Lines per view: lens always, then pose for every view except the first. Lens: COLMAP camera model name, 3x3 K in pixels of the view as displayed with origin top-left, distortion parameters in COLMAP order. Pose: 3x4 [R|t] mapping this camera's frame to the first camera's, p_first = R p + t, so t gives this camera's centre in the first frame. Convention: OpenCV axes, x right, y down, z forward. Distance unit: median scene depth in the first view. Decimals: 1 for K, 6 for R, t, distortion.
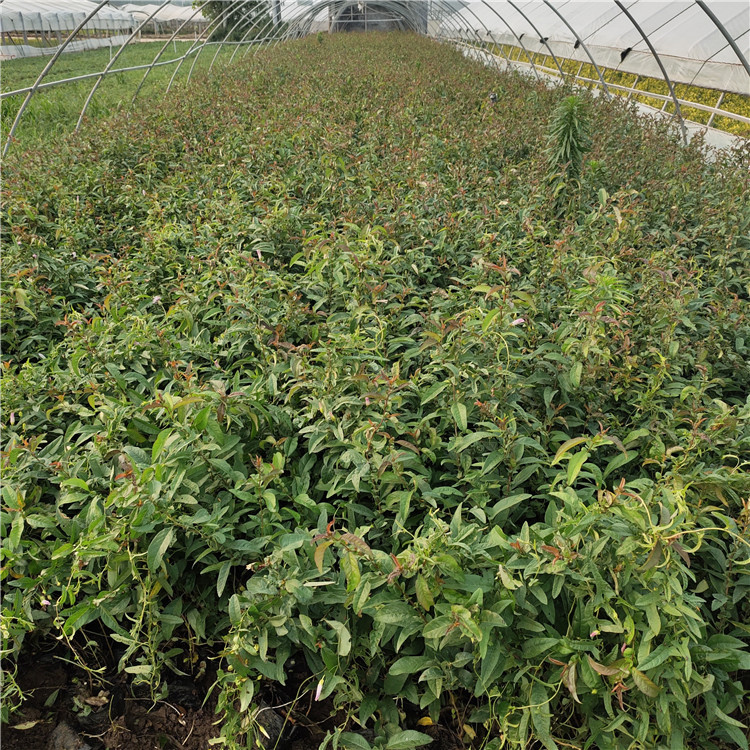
lens RADIAL K [[725.6, 0, 375.0], [0, 725.6, 375.0], [0, 0, 1]] dist [0.048407, -0.080421]
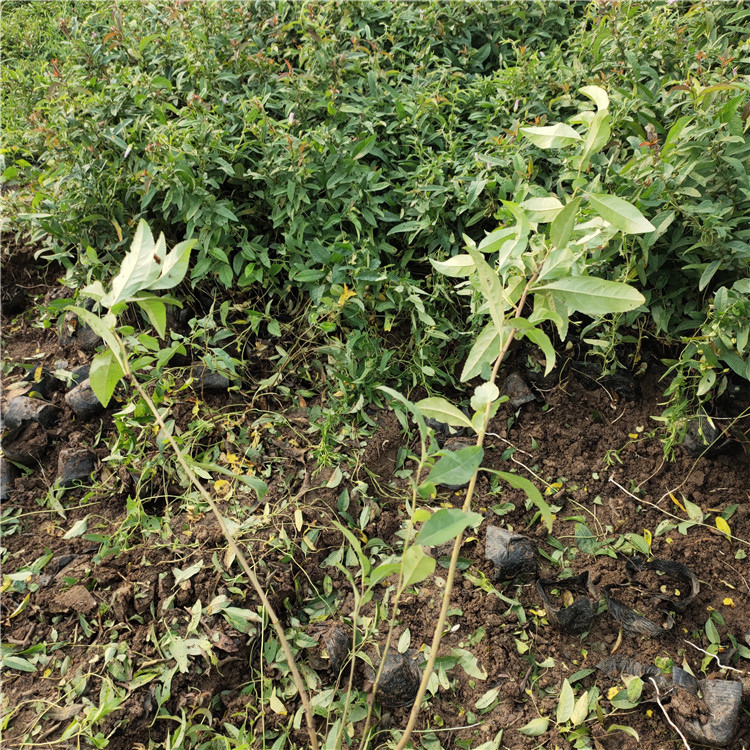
lens RADIAL K [[725.6, 0, 375.0], [0, 725.6, 375.0], [0, 0, 1]] dist [0.048407, -0.080421]
pose [[0.837833, 0.297571, -0.457698, -0.062748], [-0.144729, 0.929458, 0.339353, 0.090406], [0.526393, -0.218080, 0.821798, -0.065754]]
